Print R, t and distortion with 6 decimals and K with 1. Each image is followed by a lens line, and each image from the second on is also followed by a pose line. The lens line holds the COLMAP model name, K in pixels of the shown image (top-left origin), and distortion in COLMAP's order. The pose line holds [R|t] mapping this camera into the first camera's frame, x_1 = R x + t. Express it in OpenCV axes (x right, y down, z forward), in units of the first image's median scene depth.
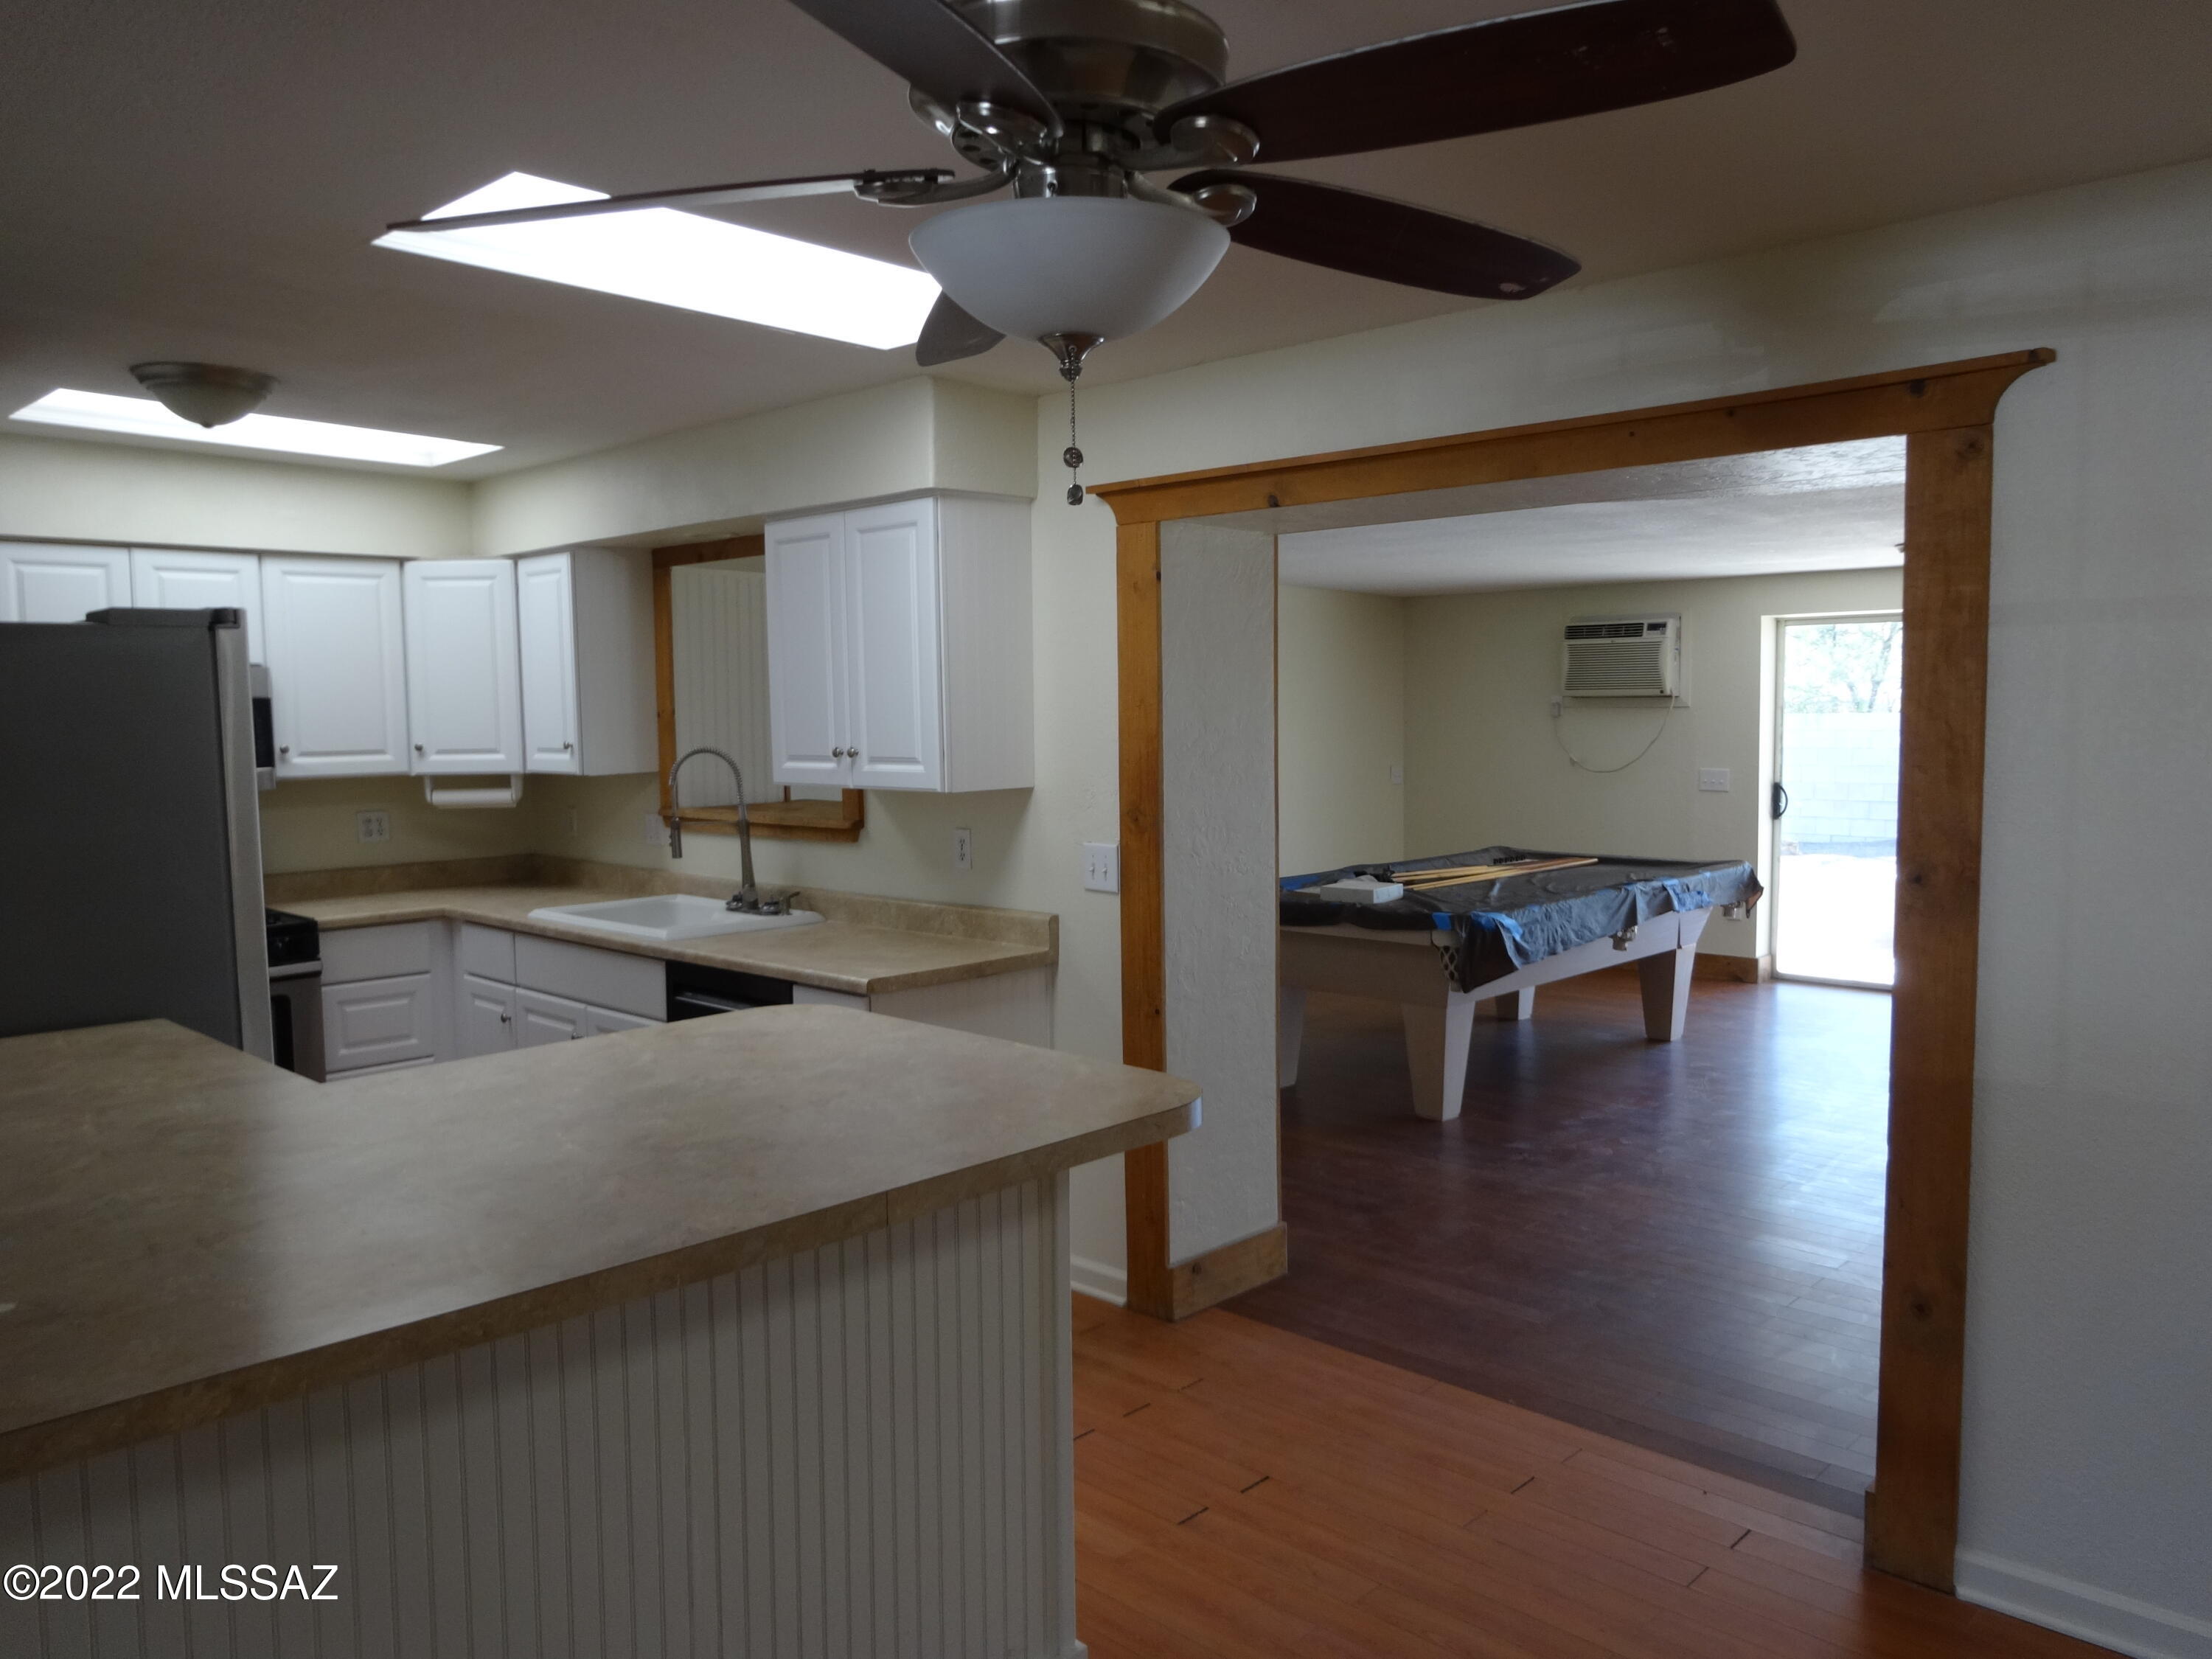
lens RADIAL K [[1625.3, 0, 1111.5], [0, 1625.3, 829.0], [0, 0, 1]] dist [-0.009881, 0.001272]
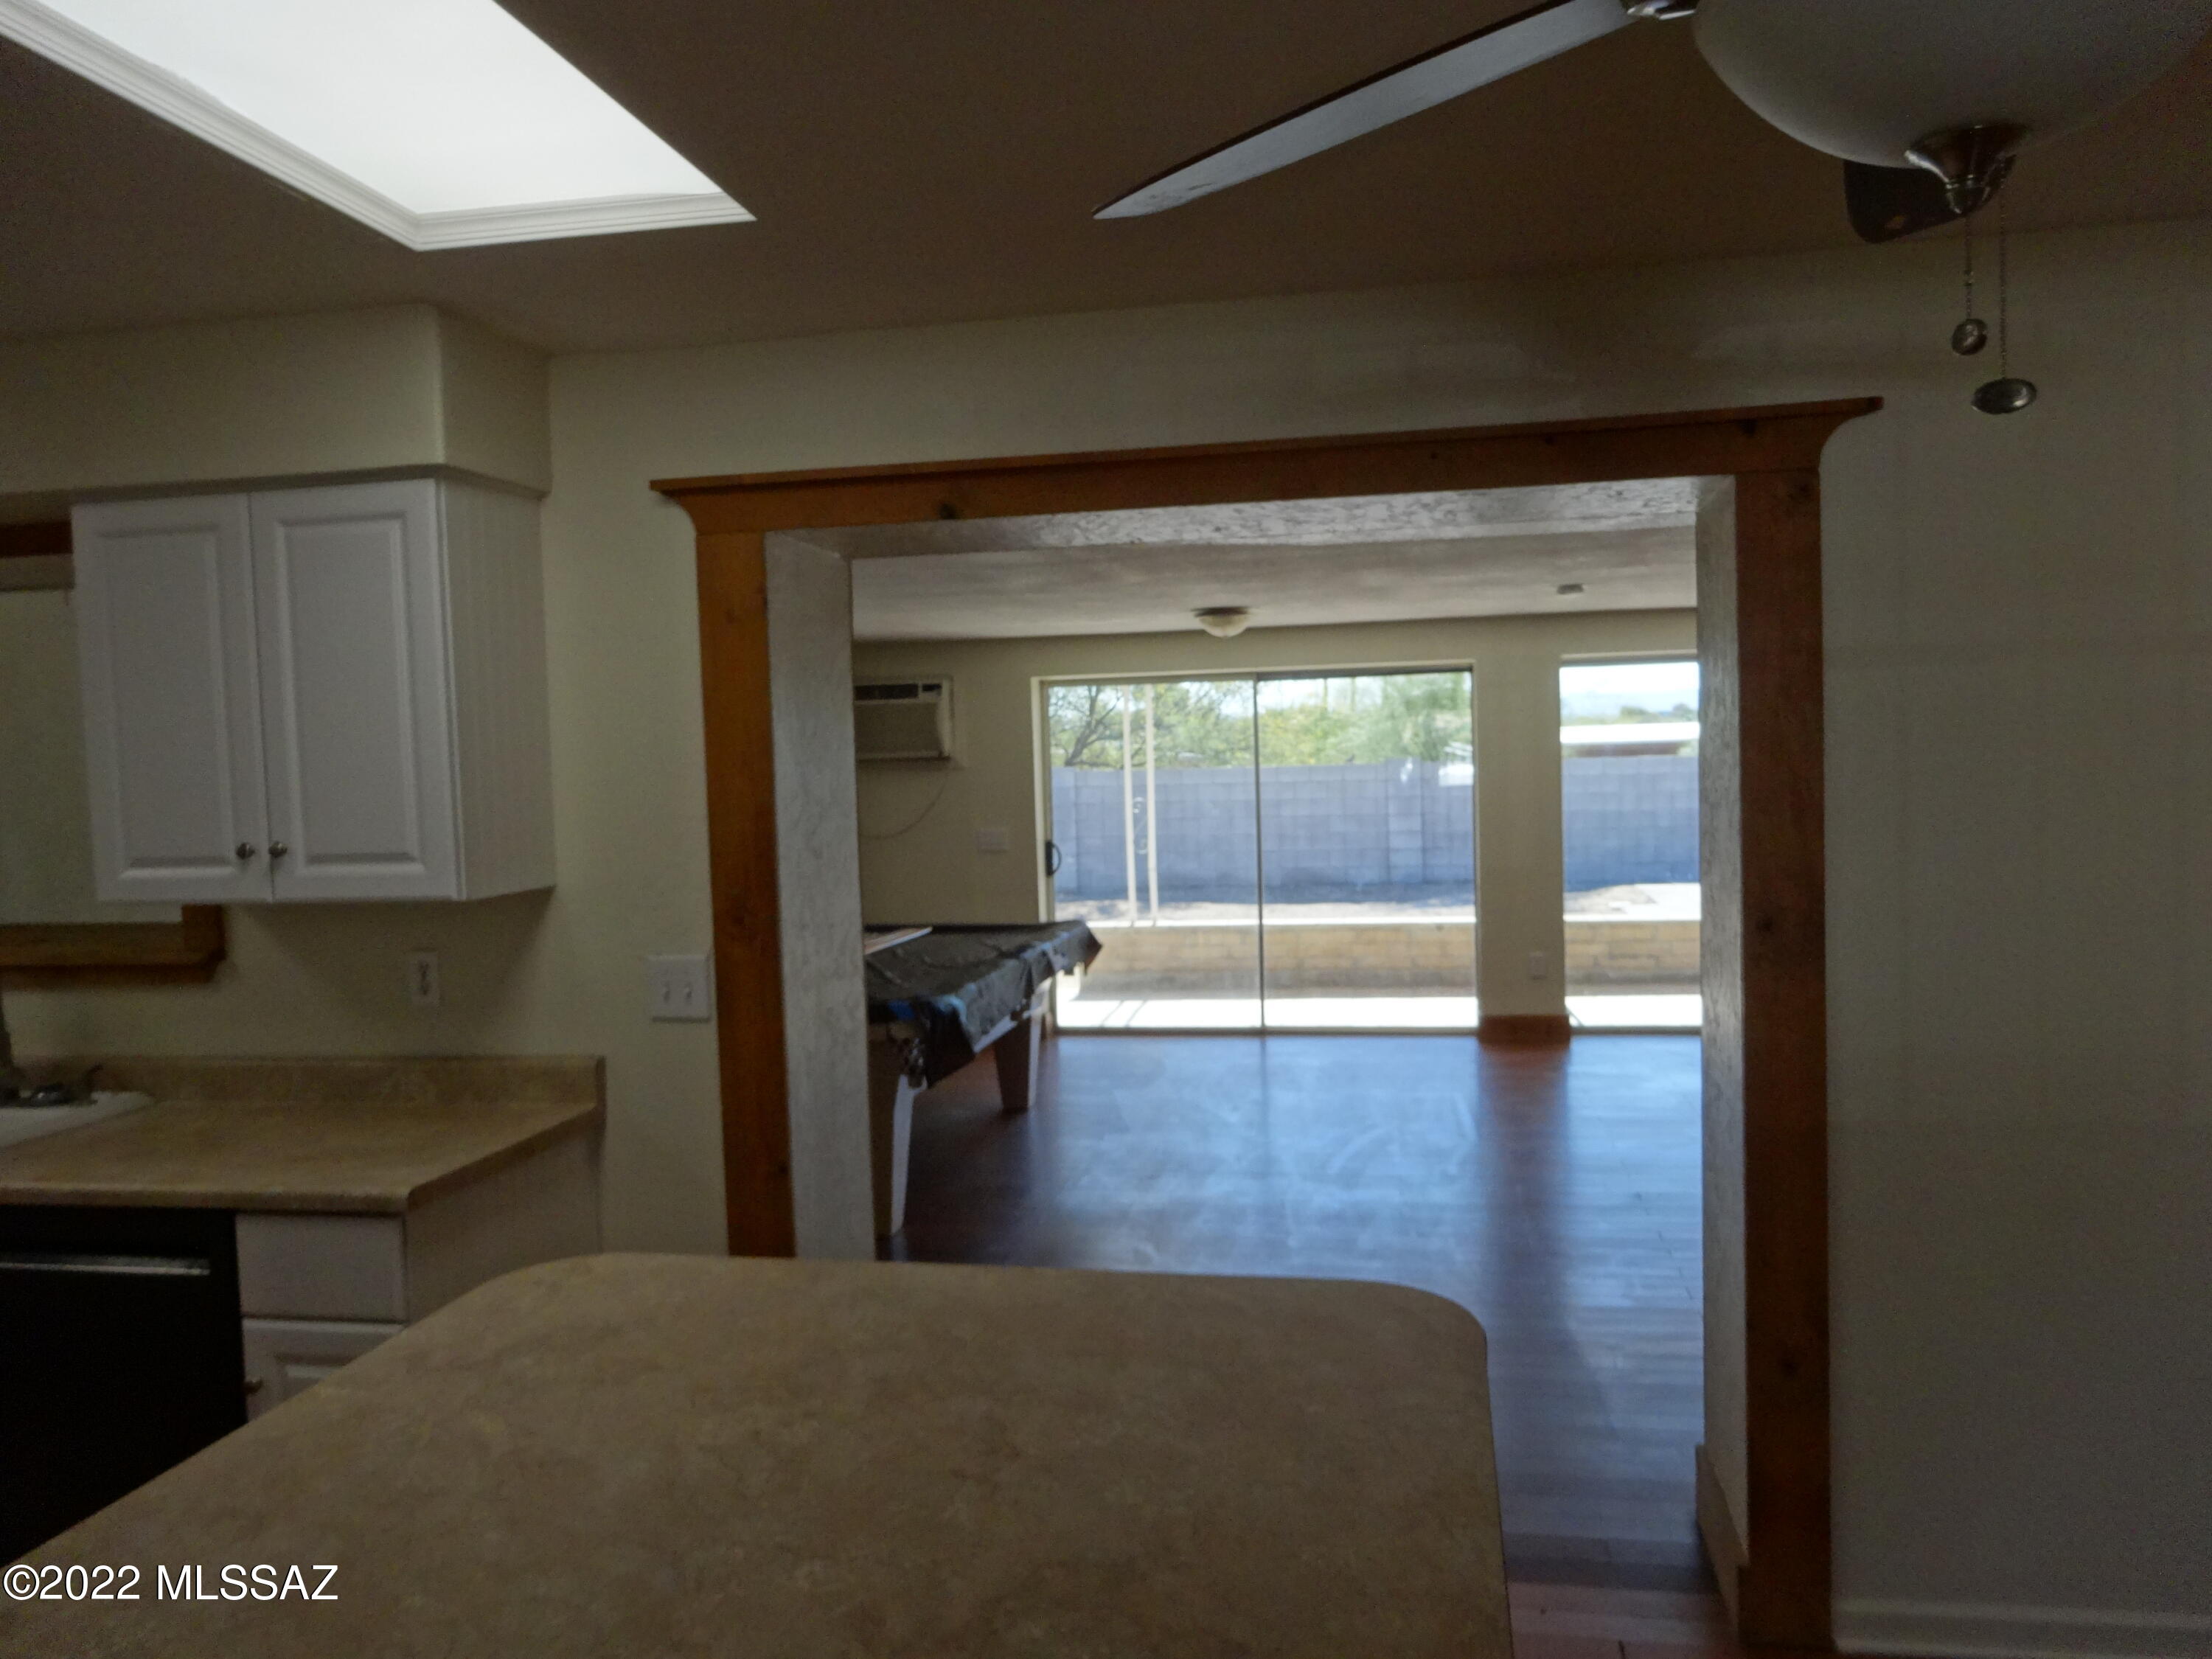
lens RADIAL K [[1625.3, 0, 1111.5], [0, 1625.3, 829.0], [0, 0, 1]] dist [-0.009881, 0.001272]
pose [[0.837347, -0.038919, 0.545285, -0.232160], [0.061873, 0.997800, -0.023796, -0.018092], [-0.543159, 0.053664, 0.837913, 0.246123]]
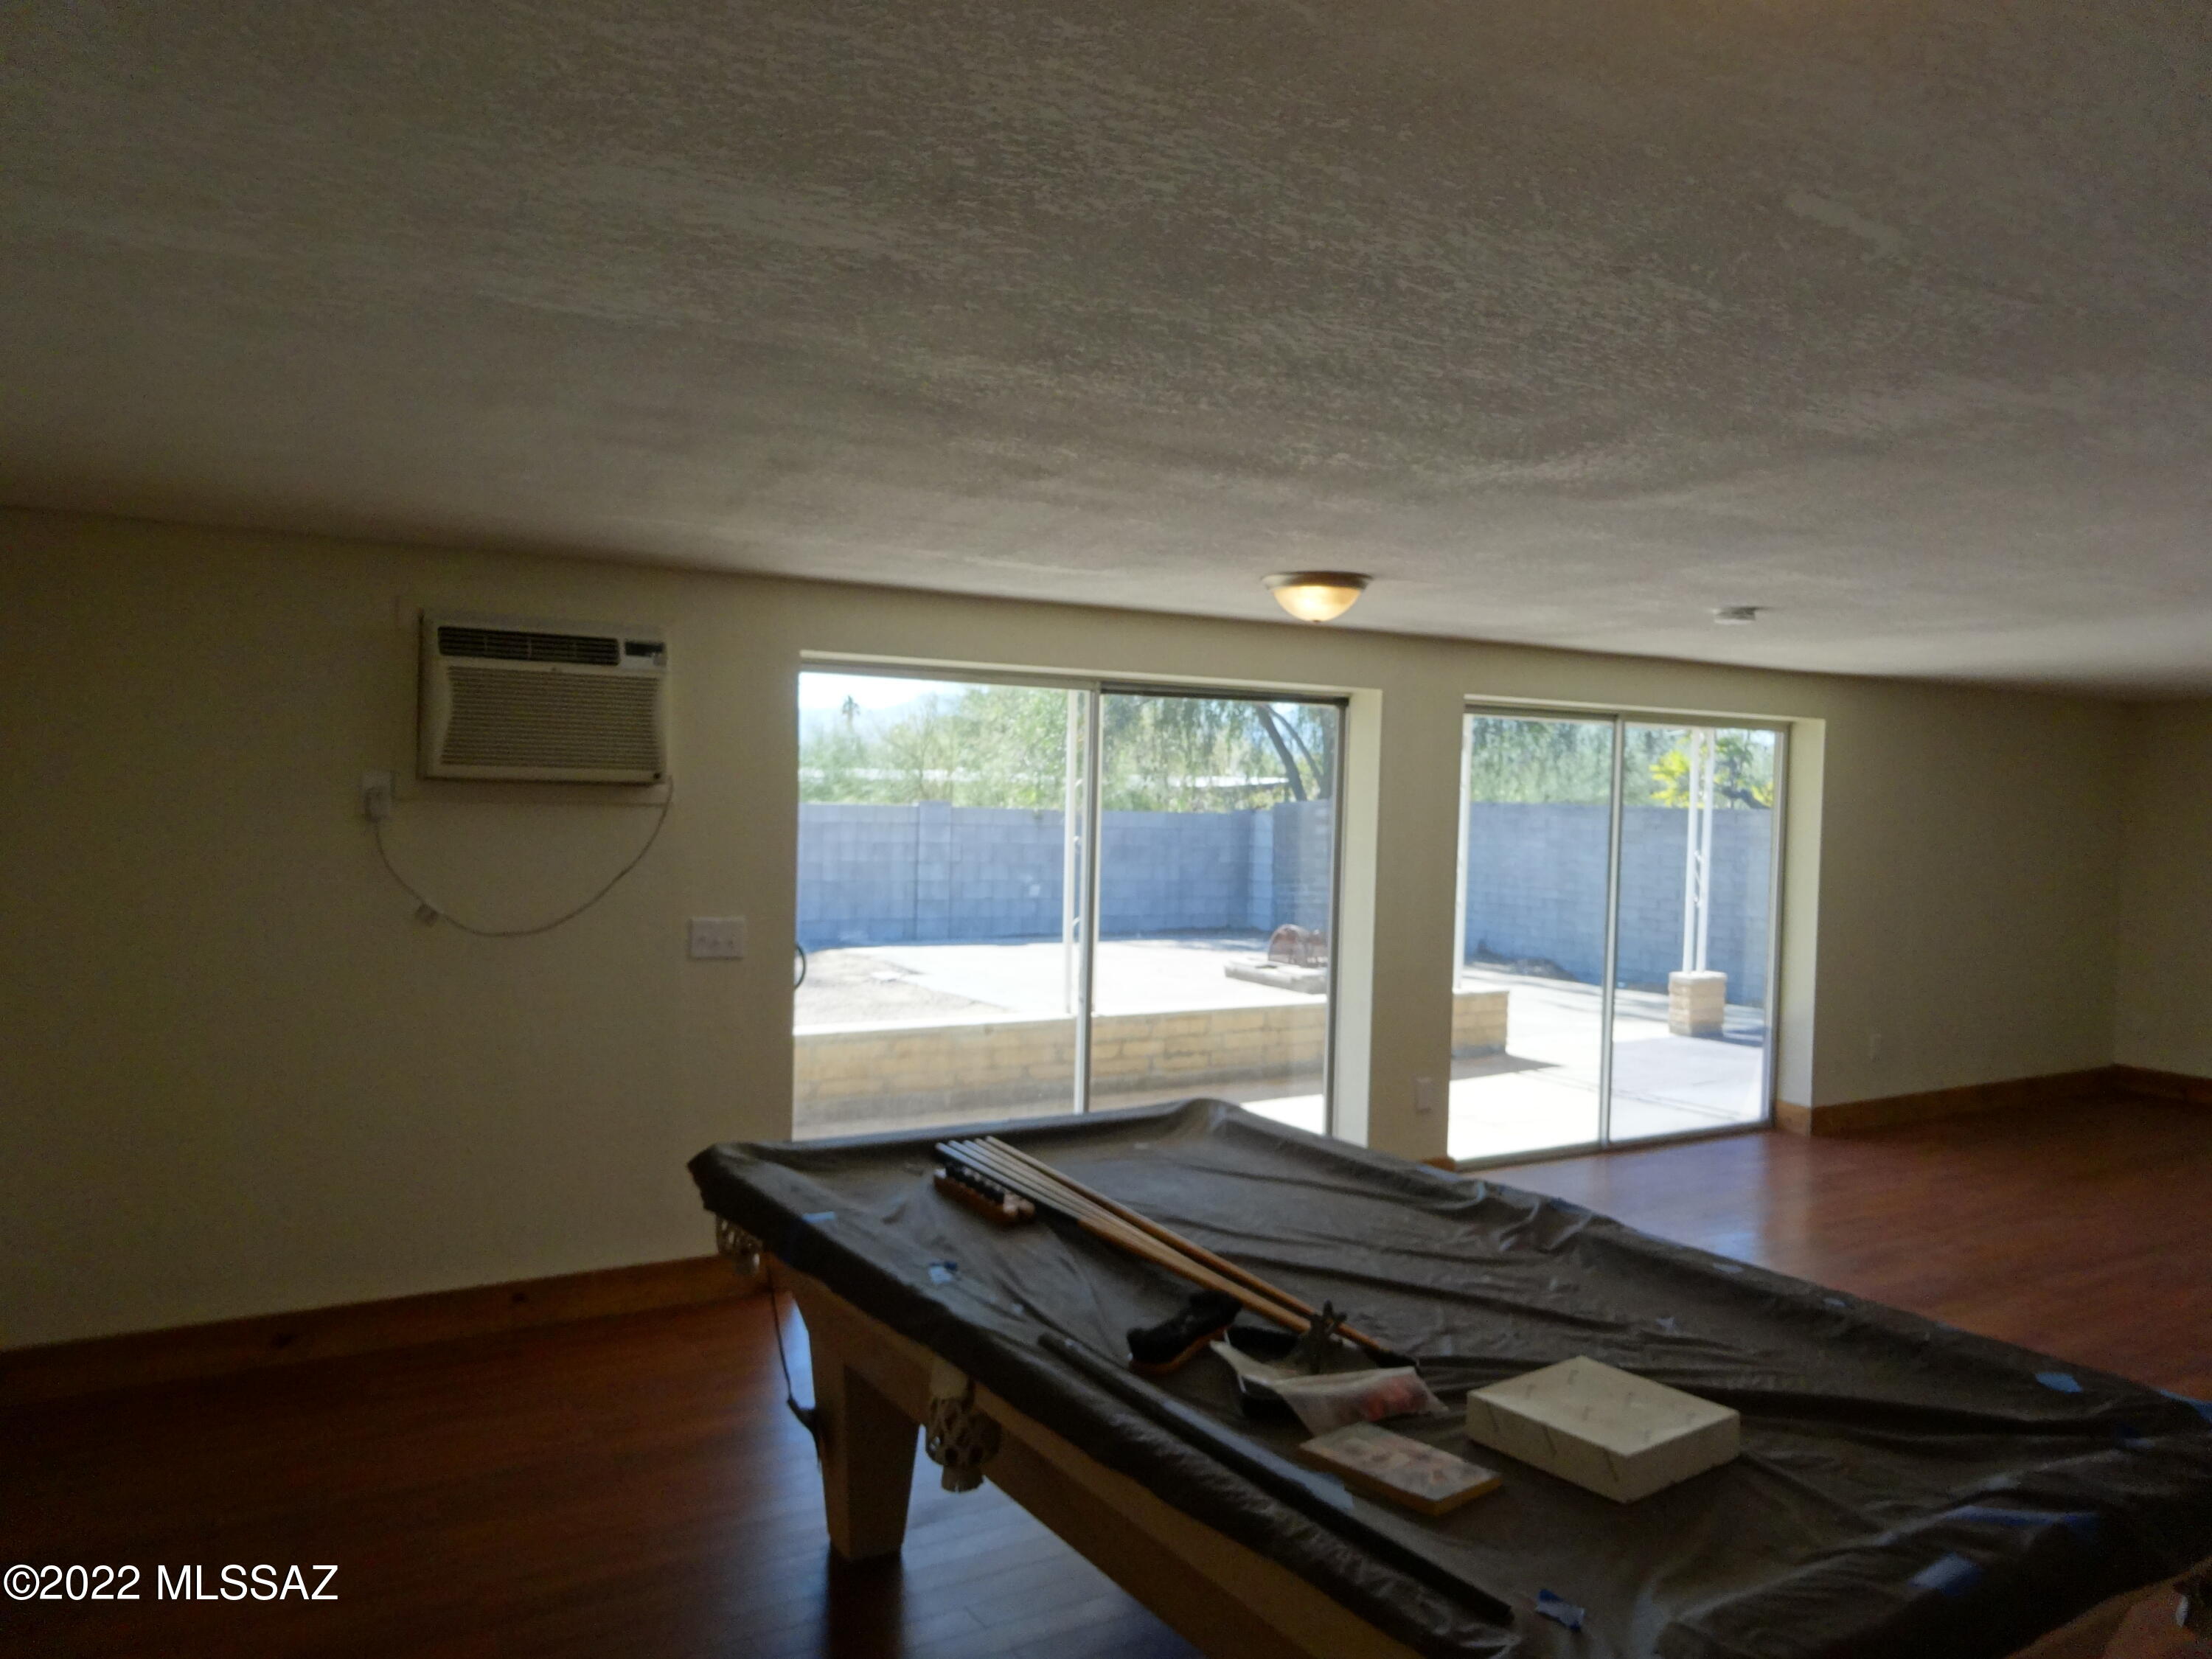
lens RADIAL K [[1625.3, 0, 1111.5], [0, 1625.3, 829.0], [0, 0, 1]] dist [-0.009881, 0.001272]
pose [[0.243175, -0.007323, 0.969955, -0.264288], [0.043887, 0.999031, -0.003460, -0.121286], [-0.968989, 0.043410, 0.243261, 1.502922]]
